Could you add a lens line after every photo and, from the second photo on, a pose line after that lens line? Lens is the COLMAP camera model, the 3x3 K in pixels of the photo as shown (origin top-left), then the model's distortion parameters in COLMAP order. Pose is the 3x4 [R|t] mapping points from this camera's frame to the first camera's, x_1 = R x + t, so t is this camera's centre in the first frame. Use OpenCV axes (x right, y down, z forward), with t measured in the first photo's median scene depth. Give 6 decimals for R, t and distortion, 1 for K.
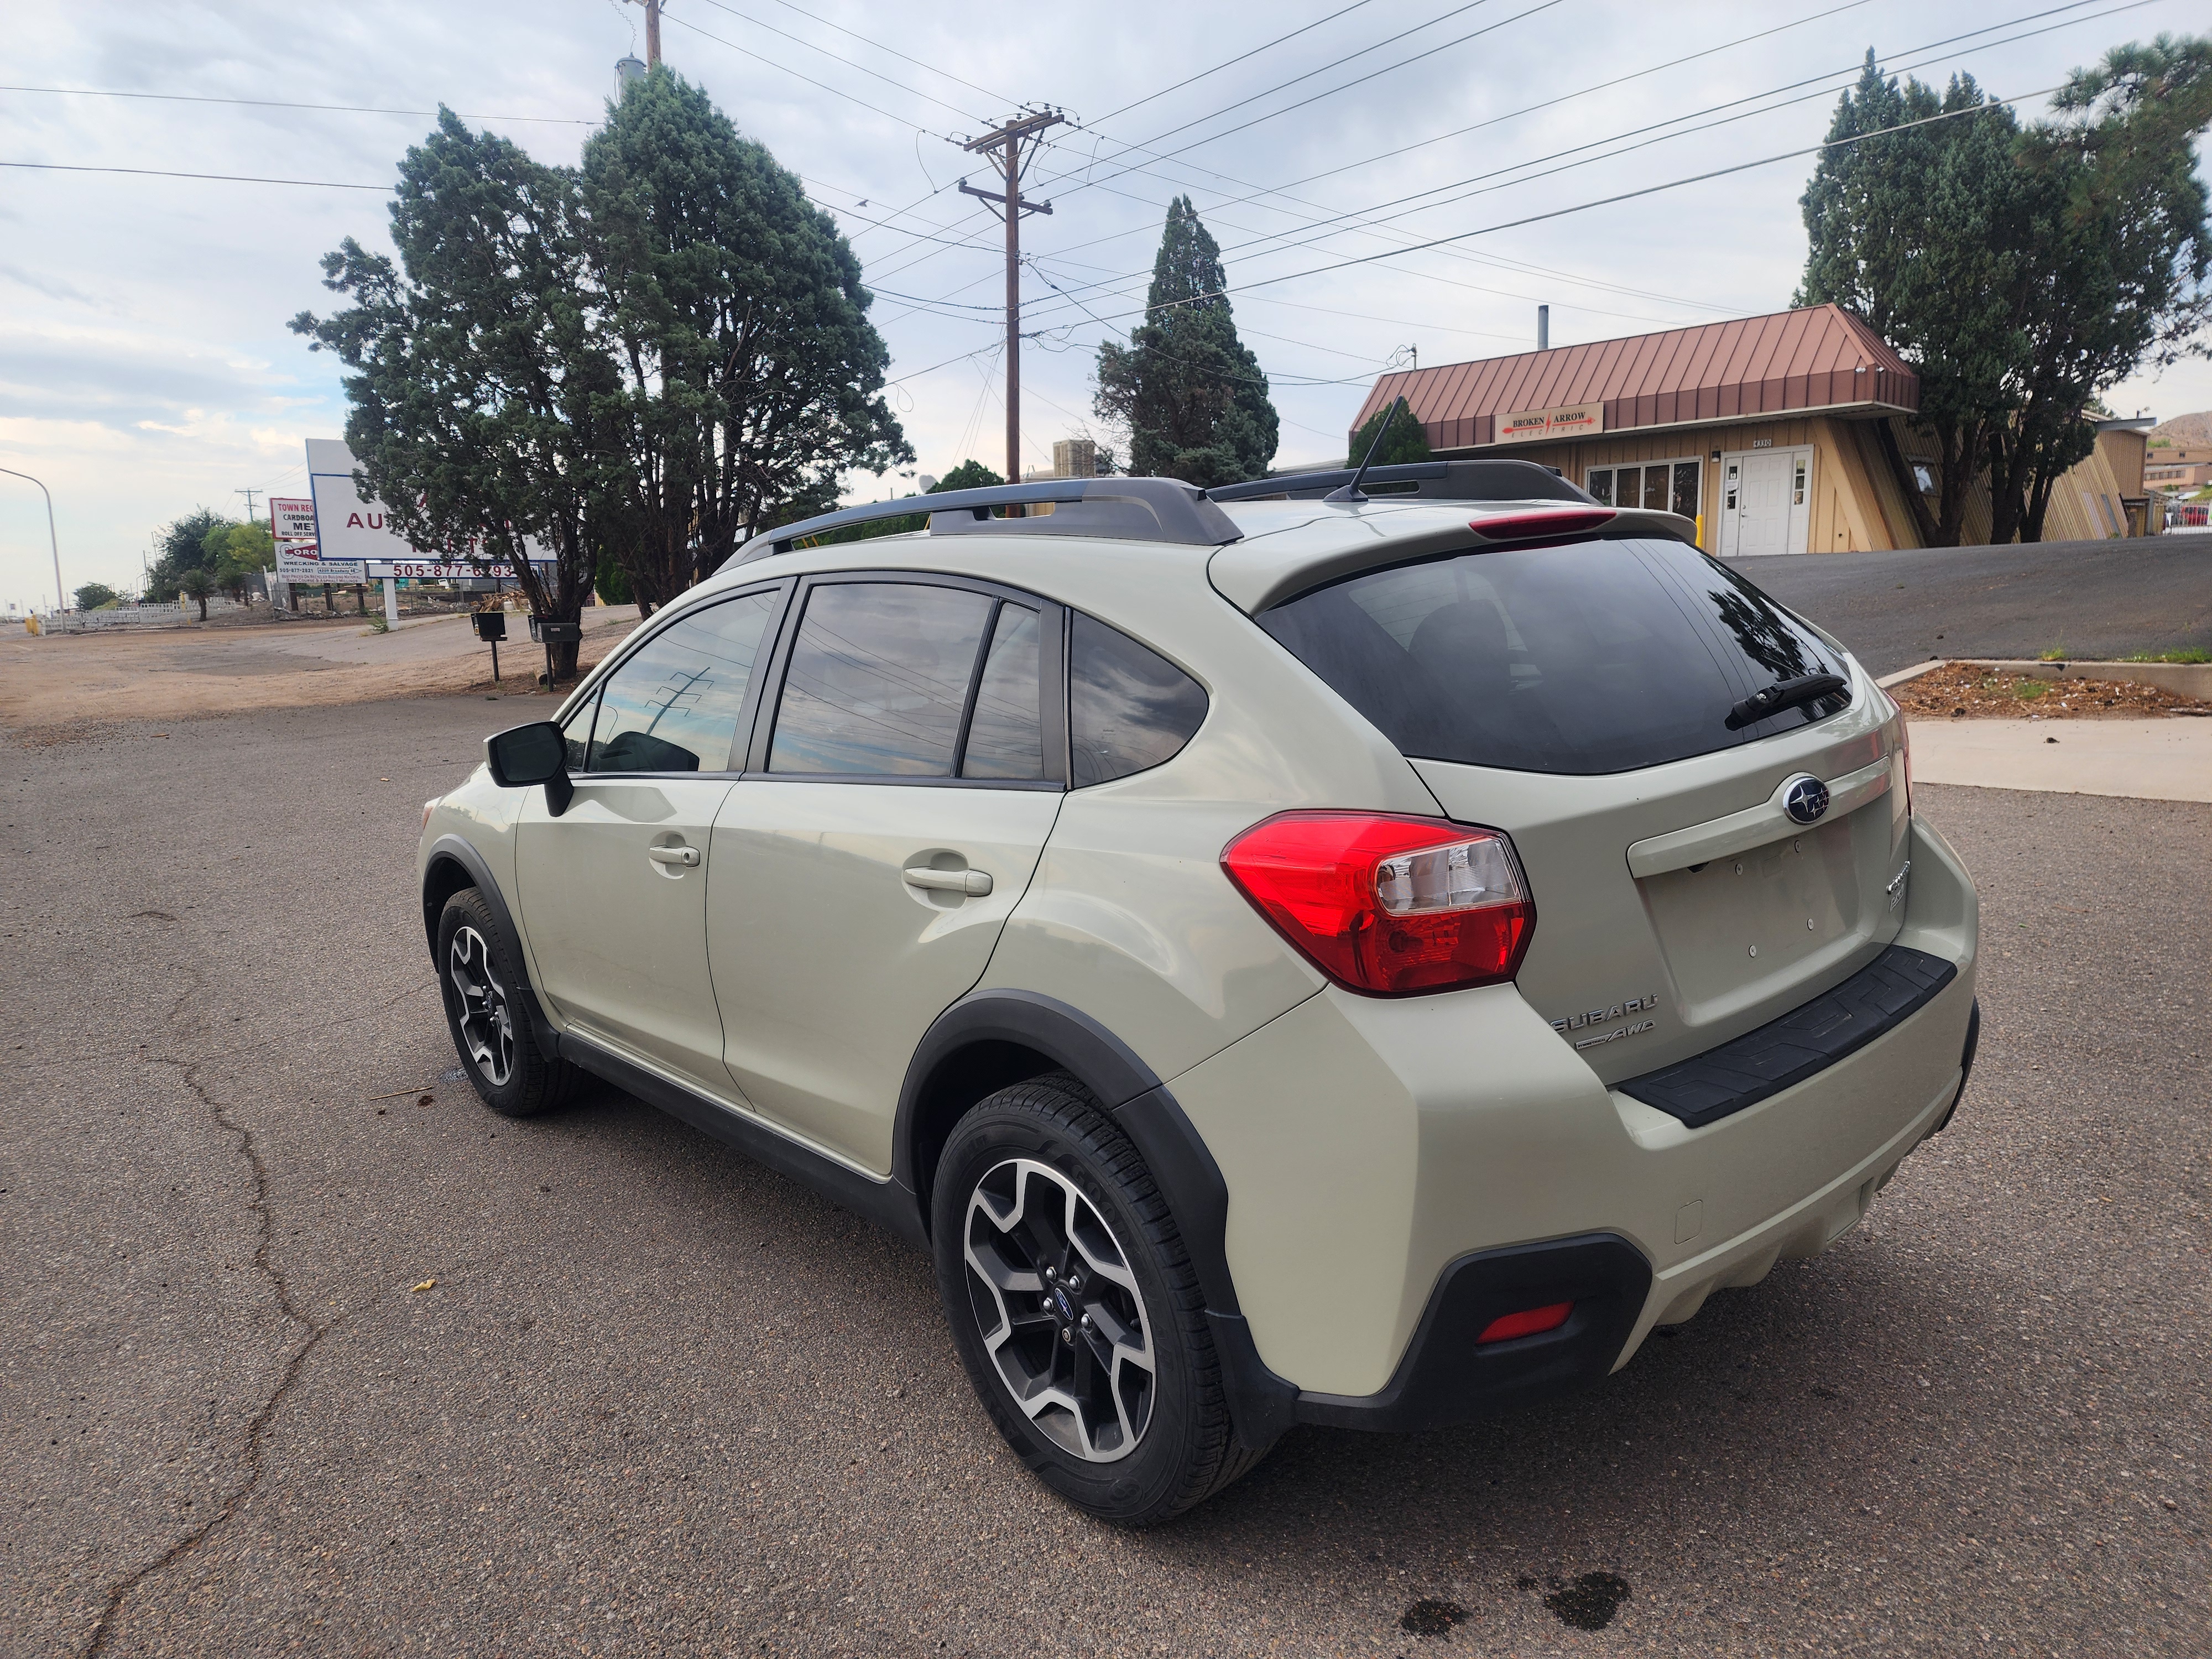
lens RADIAL K [[1509.4, 0, 1095.2], [0, 1509.4, 839.5], [0, 0, 1]] dist [0.042724, -0.043430]
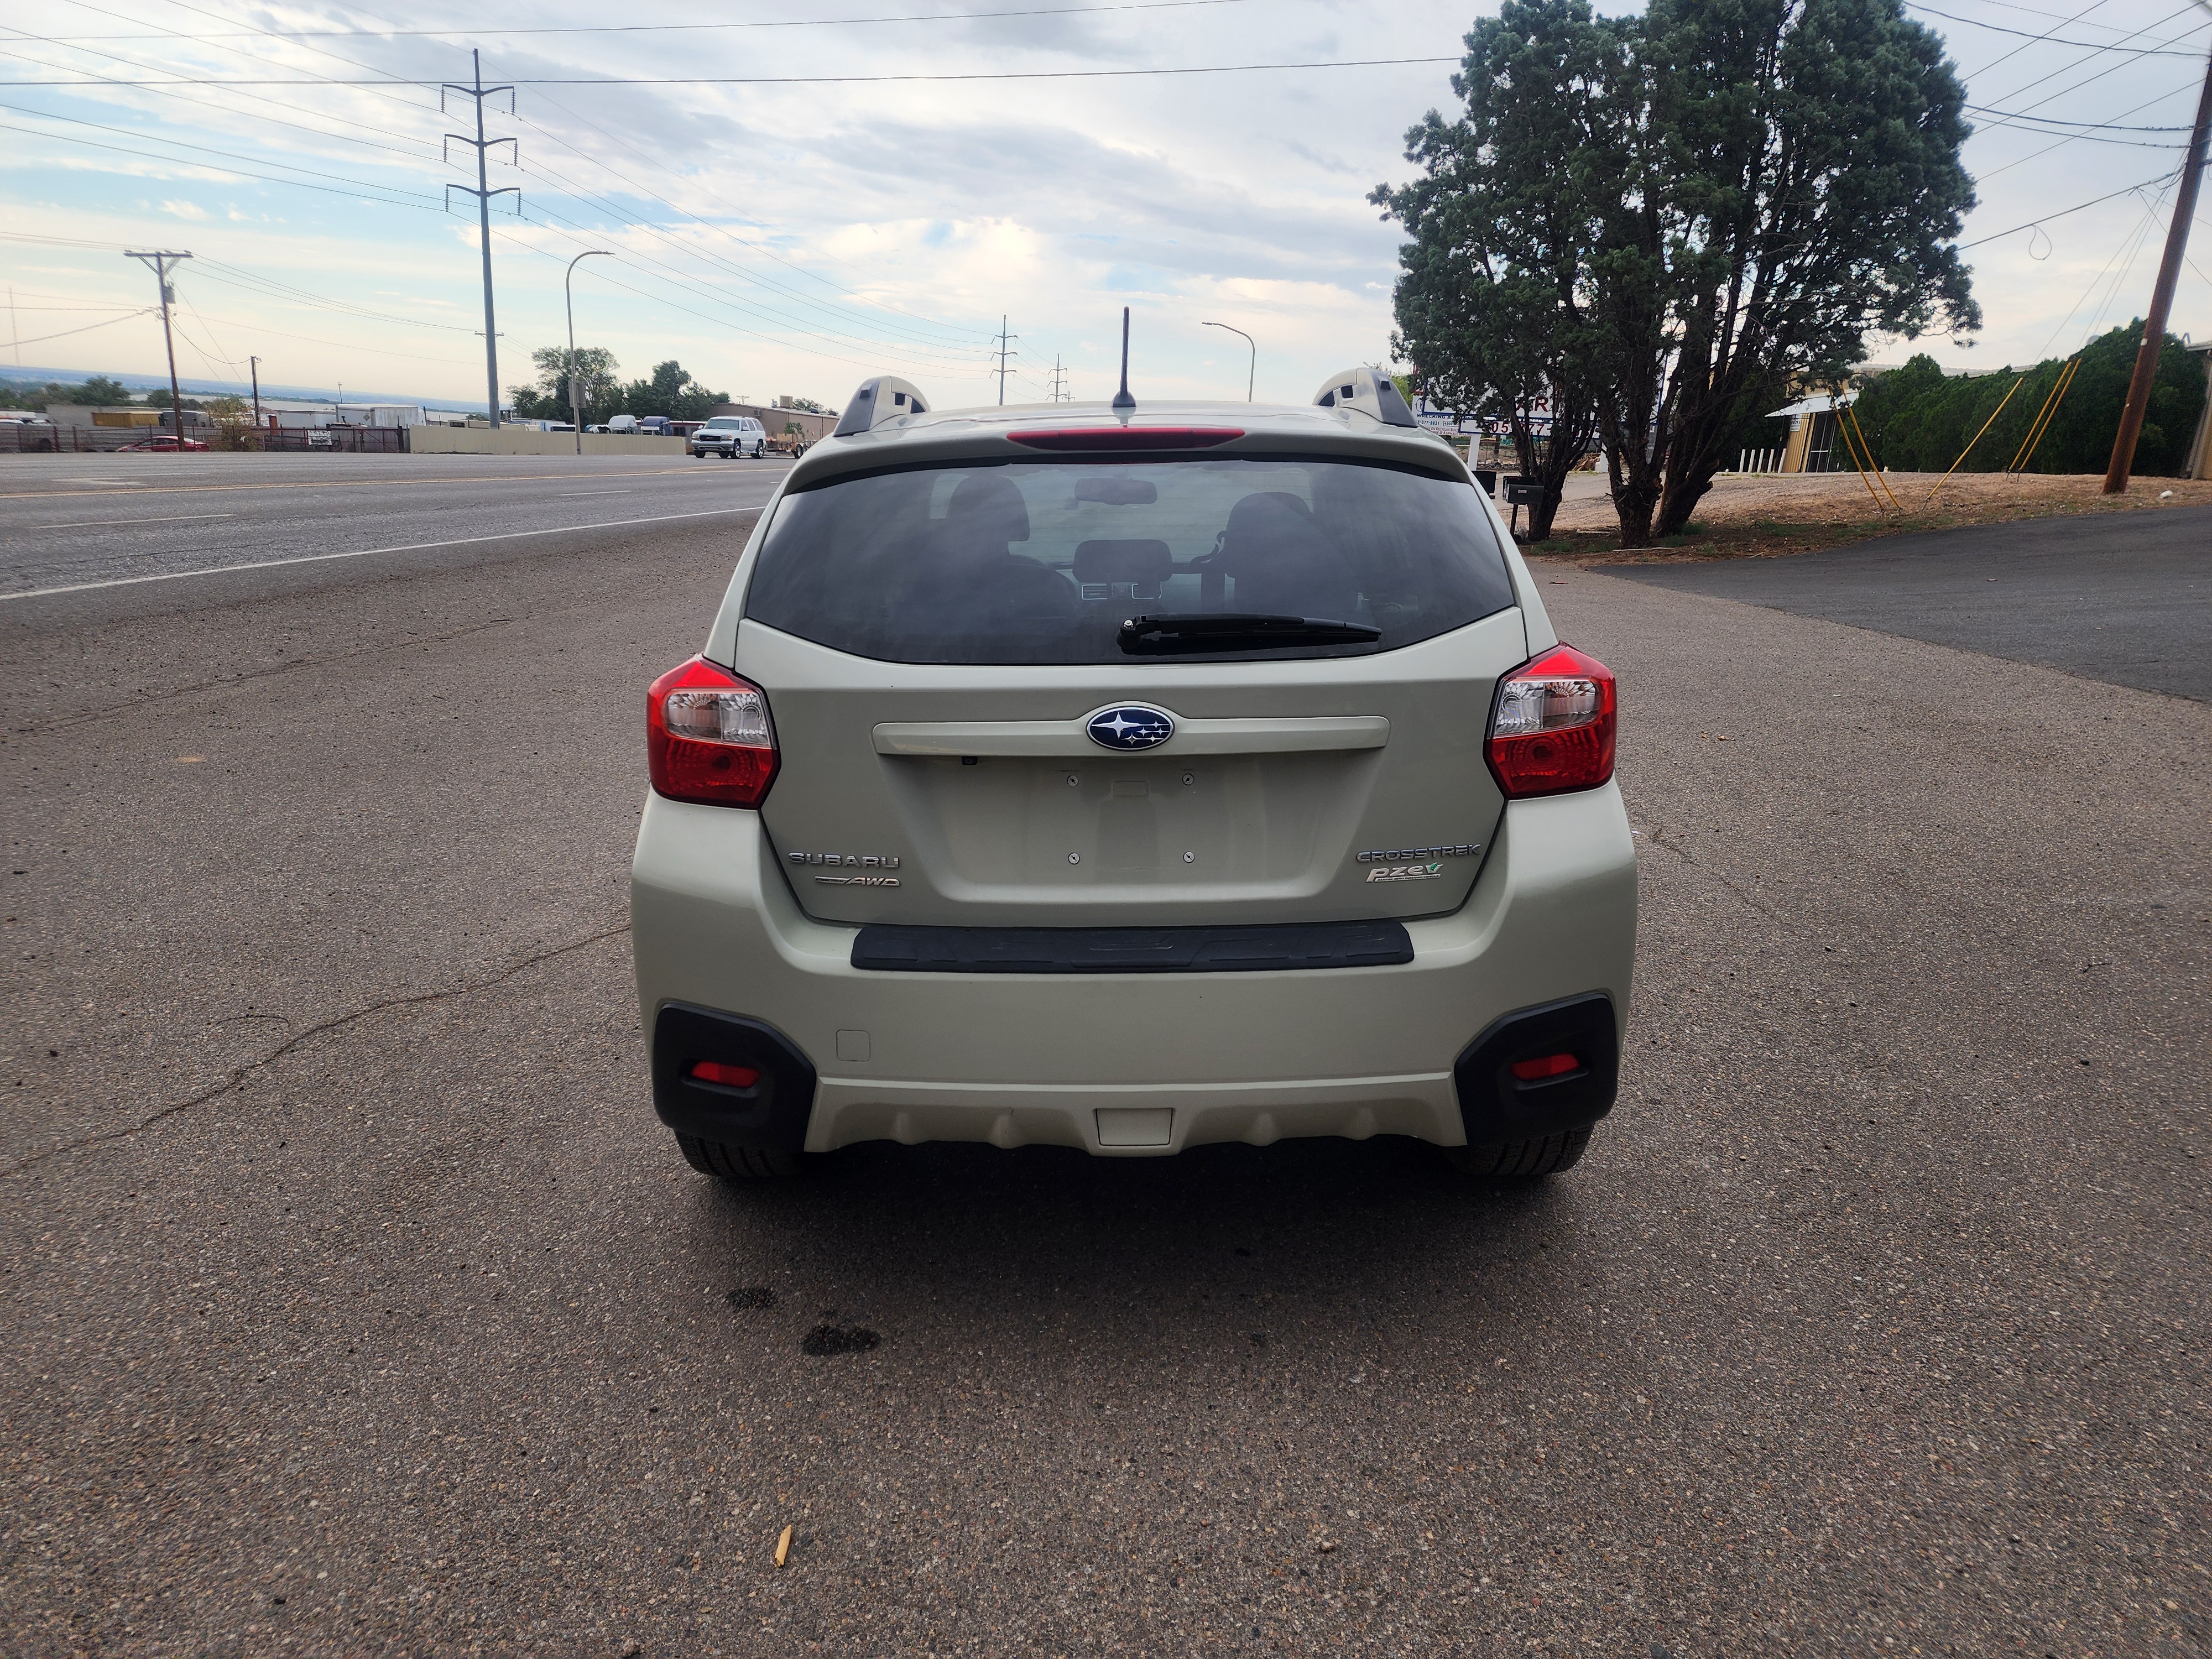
lens RADIAL K [[1509.4, 0, 1091.3], [0, 1509.4, 825.2], [0, 0, 1]] dist [0.042724, -0.043430]
pose [[0.742259, 0.218309, -0.633555, 0.125475], [-0.167112, 0.975878, 0.140482, -0.011395], [0.648941, 0.001601, 0.760837, 0.023005]]
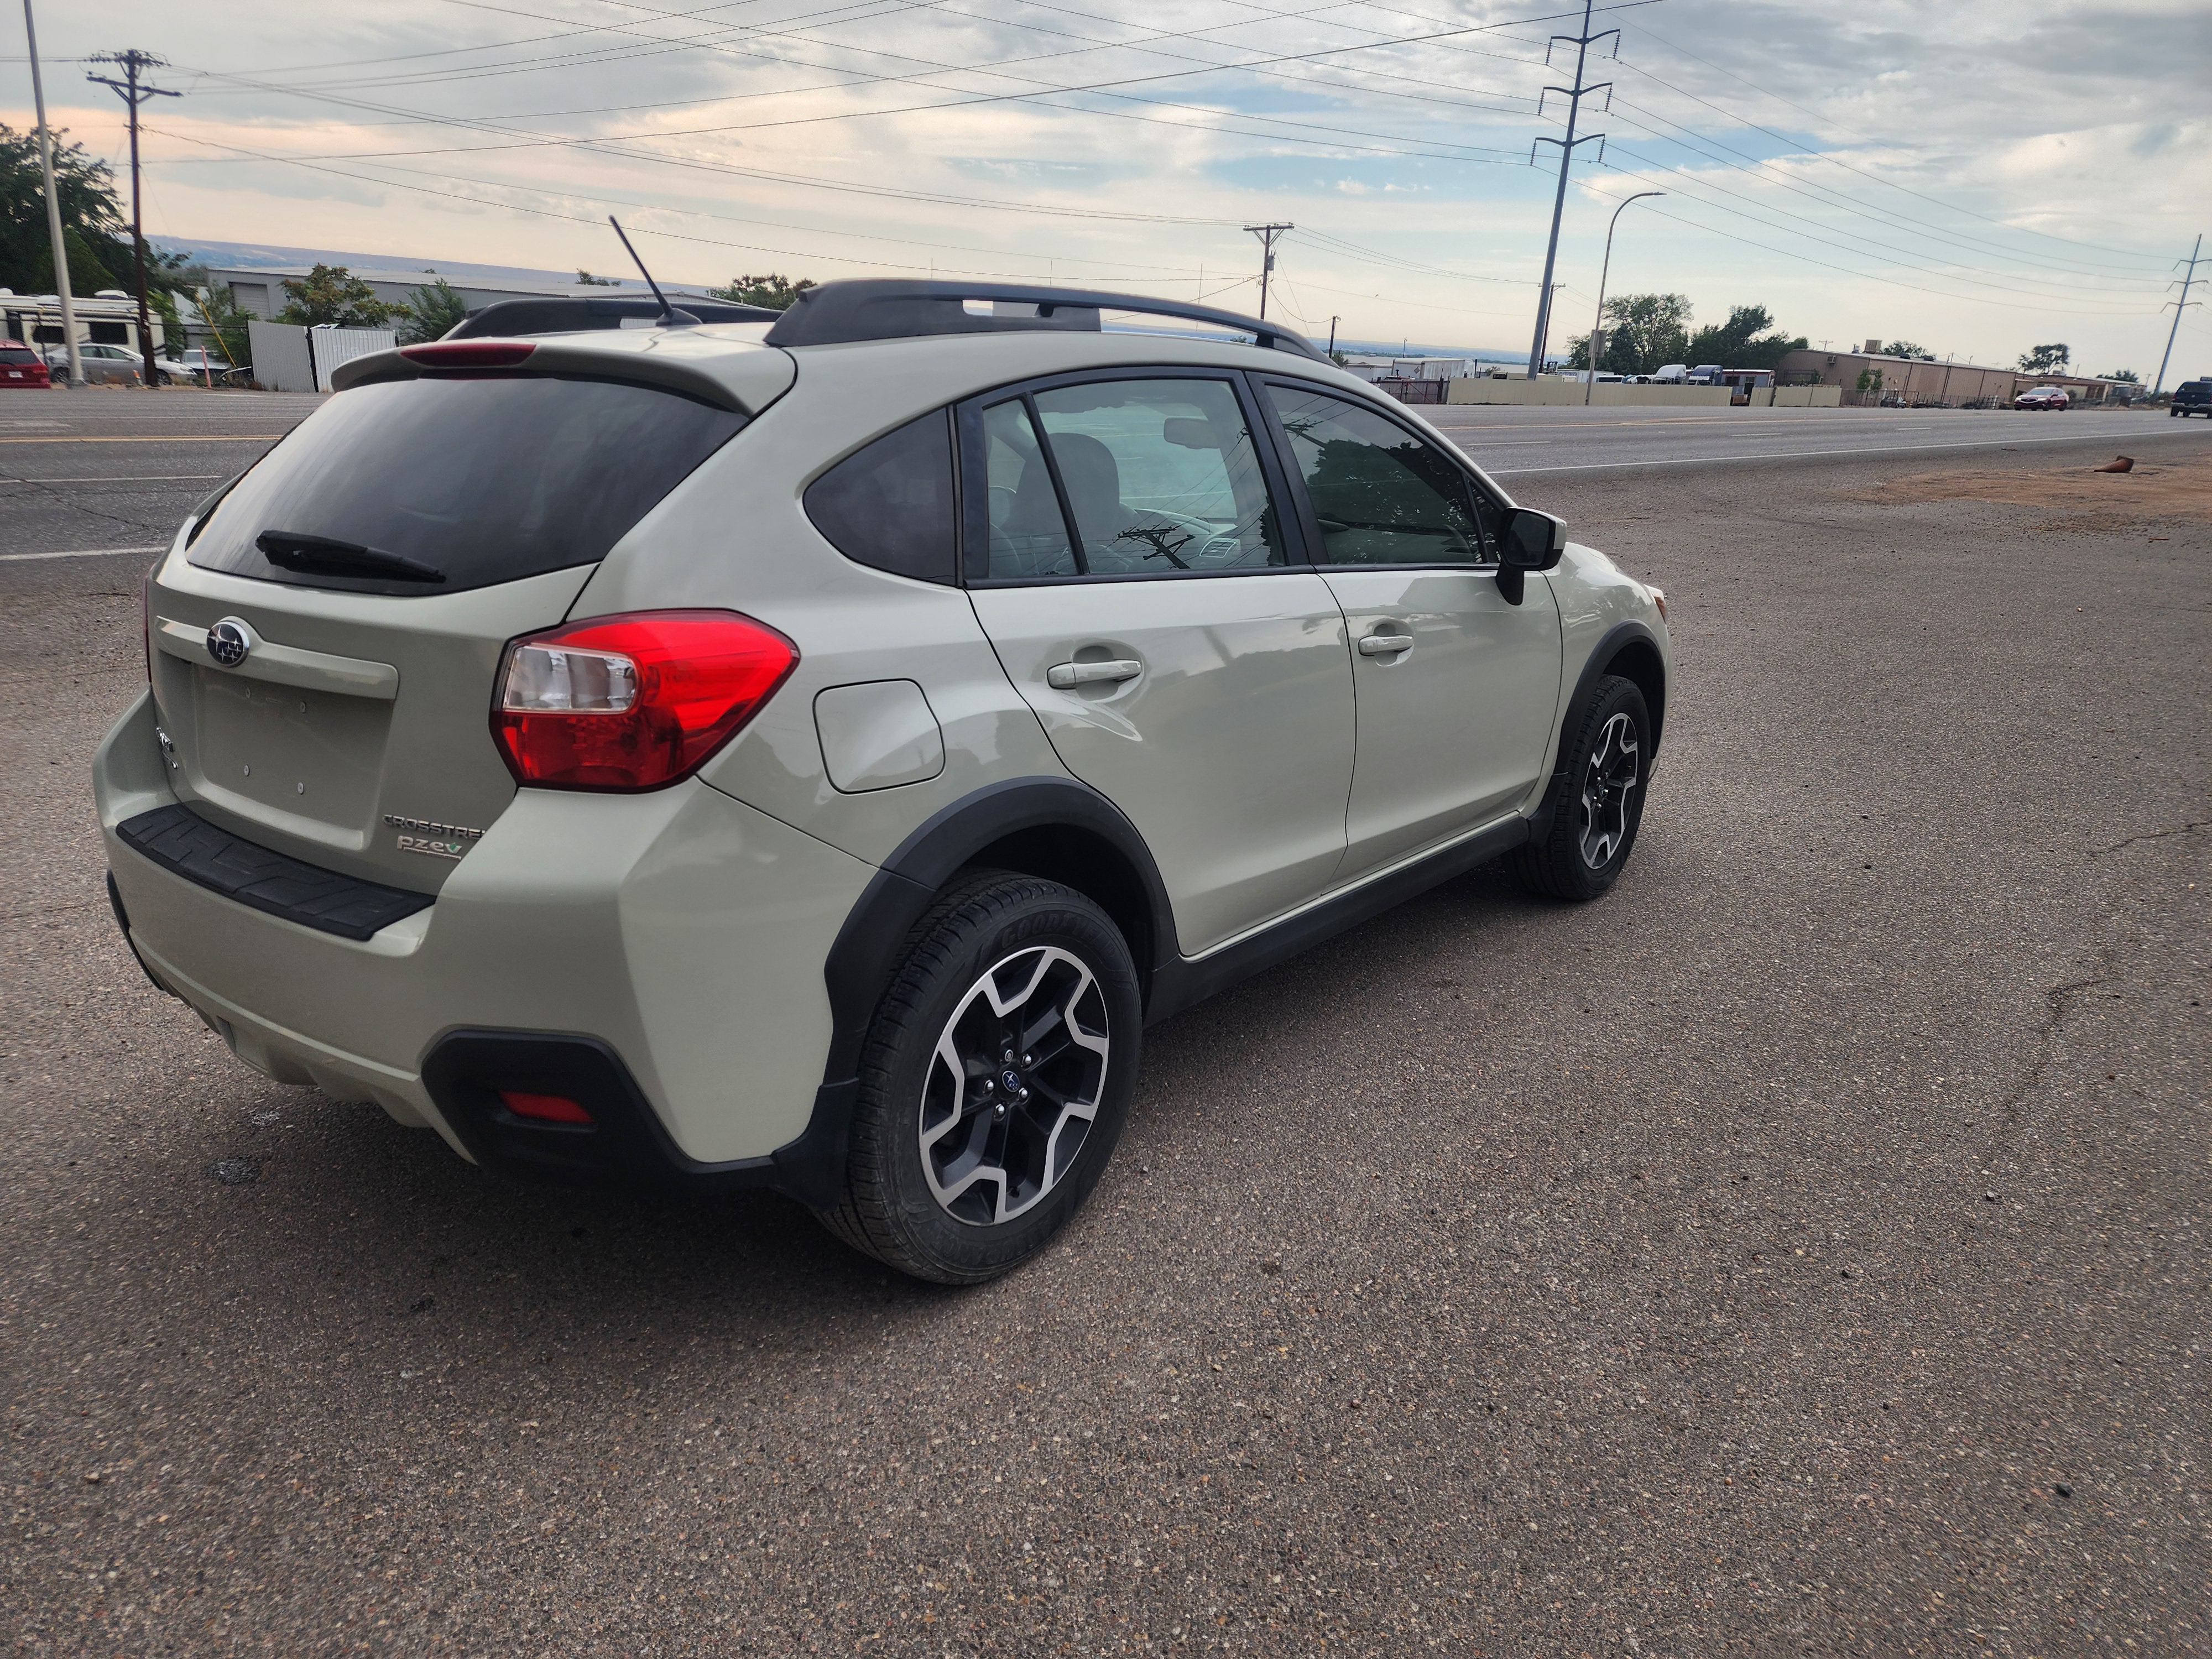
lens RADIAL K [[1509.4, 0, 1101.7], [0, 1509.4, 840.9], [0, 0, 1]] dist [0.042724, -0.043430]
pose [[0.162524, 0.333911, -0.928487, 0.176809], [-0.198136, 0.932876, 0.300807, -0.037397], [0.966606, 0.135078, 0.217775, 0.154101]]
